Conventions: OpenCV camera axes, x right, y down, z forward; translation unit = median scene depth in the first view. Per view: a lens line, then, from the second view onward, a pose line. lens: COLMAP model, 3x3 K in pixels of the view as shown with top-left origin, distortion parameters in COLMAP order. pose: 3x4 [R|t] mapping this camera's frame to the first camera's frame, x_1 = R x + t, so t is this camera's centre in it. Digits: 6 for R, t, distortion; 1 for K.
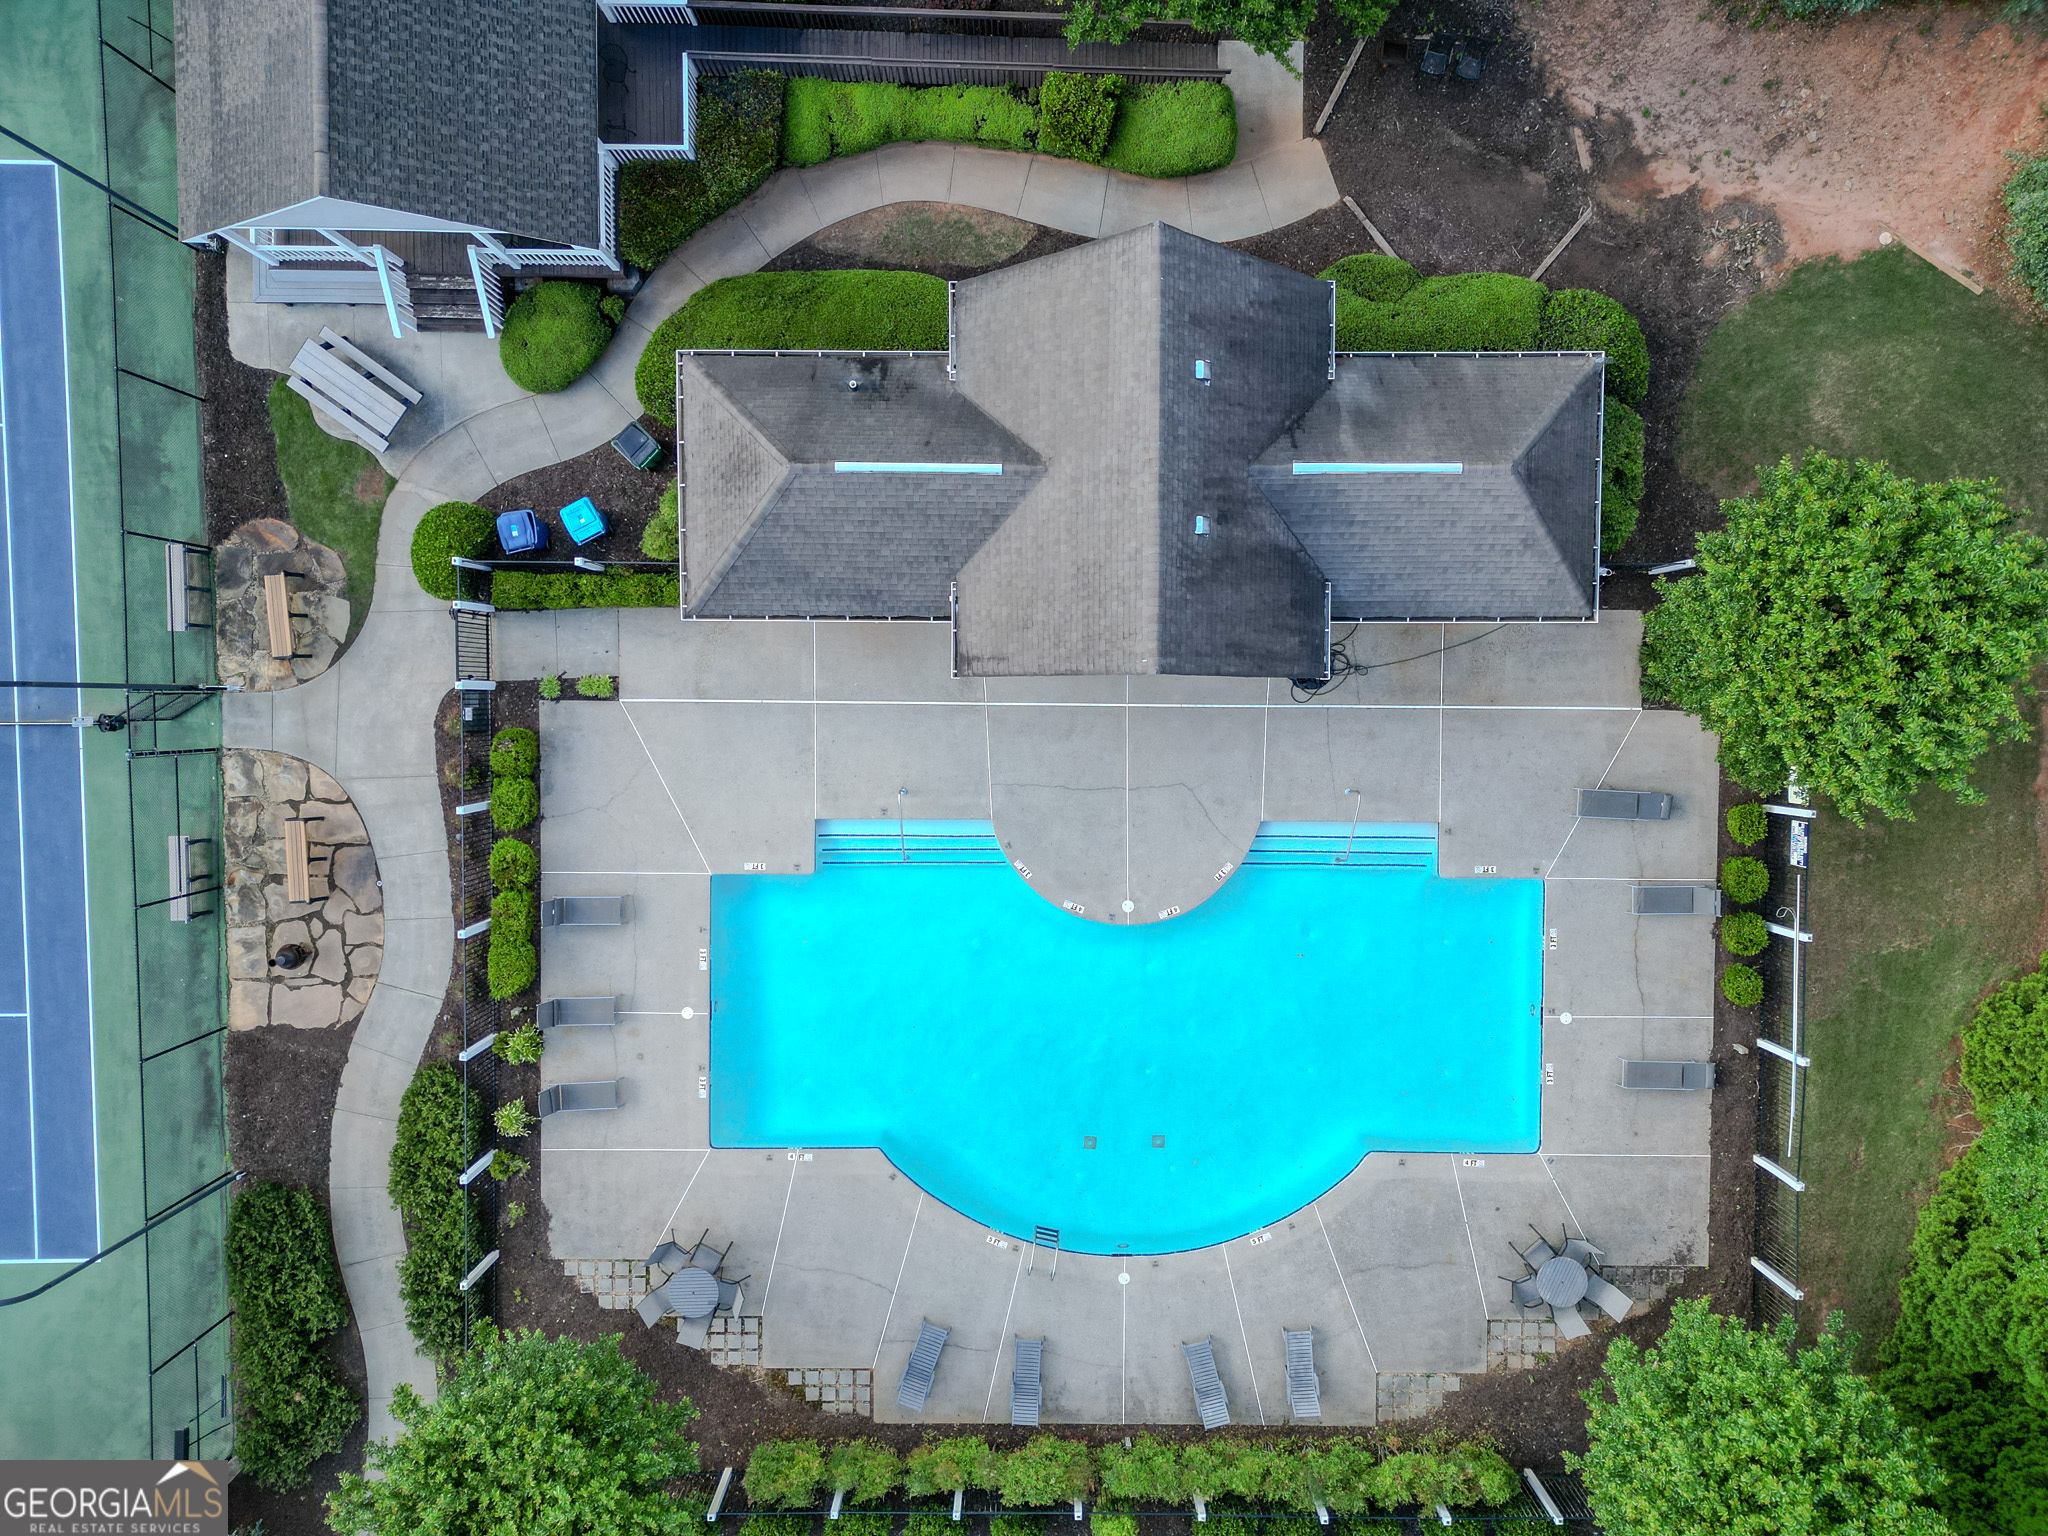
lens RADIAL K [[1439.5, 0, 1024.8], [0, 1439.5, 782.3], [0, 0, 1]] dist [0.004331, -0.001416]
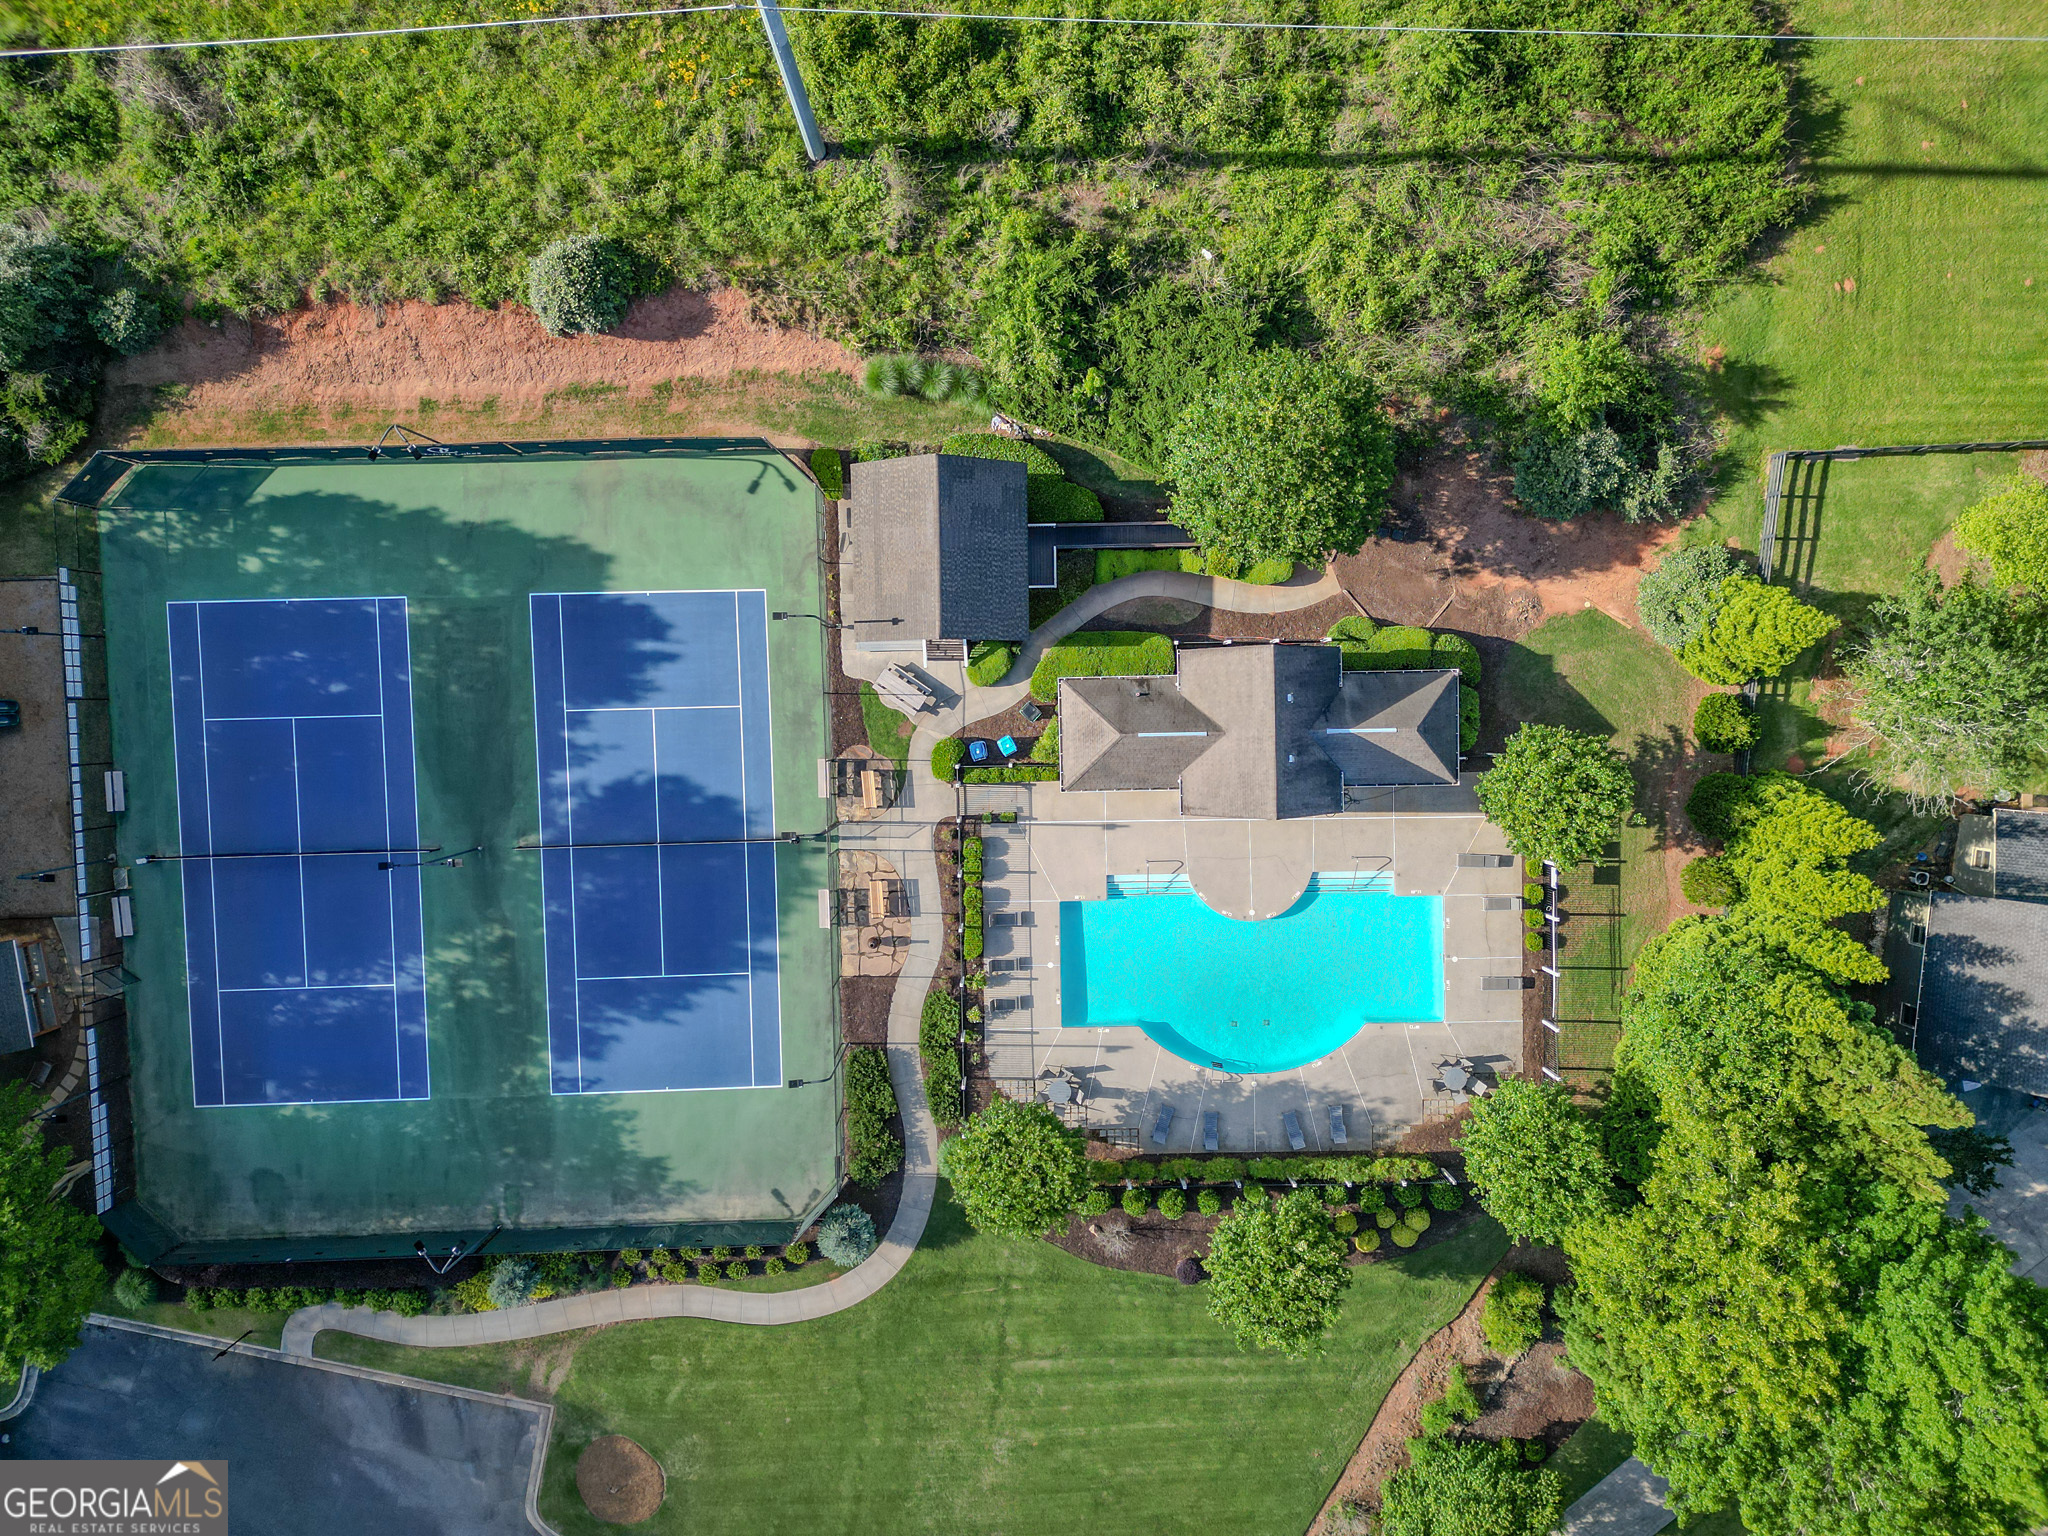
lens RADIAL K [[1419.7, 0, 1024.0], [0, 1419.7, 768.0], [0, 0, 1]] dist [0.029983, -0.000685]
pose [[0.999754, -0.021975, 0.002932, -0.281274], [0.022006, 0.999700, -0.010798, -0.118803], [-0.002694, 0.010860, 0.999937, -1.180881]]
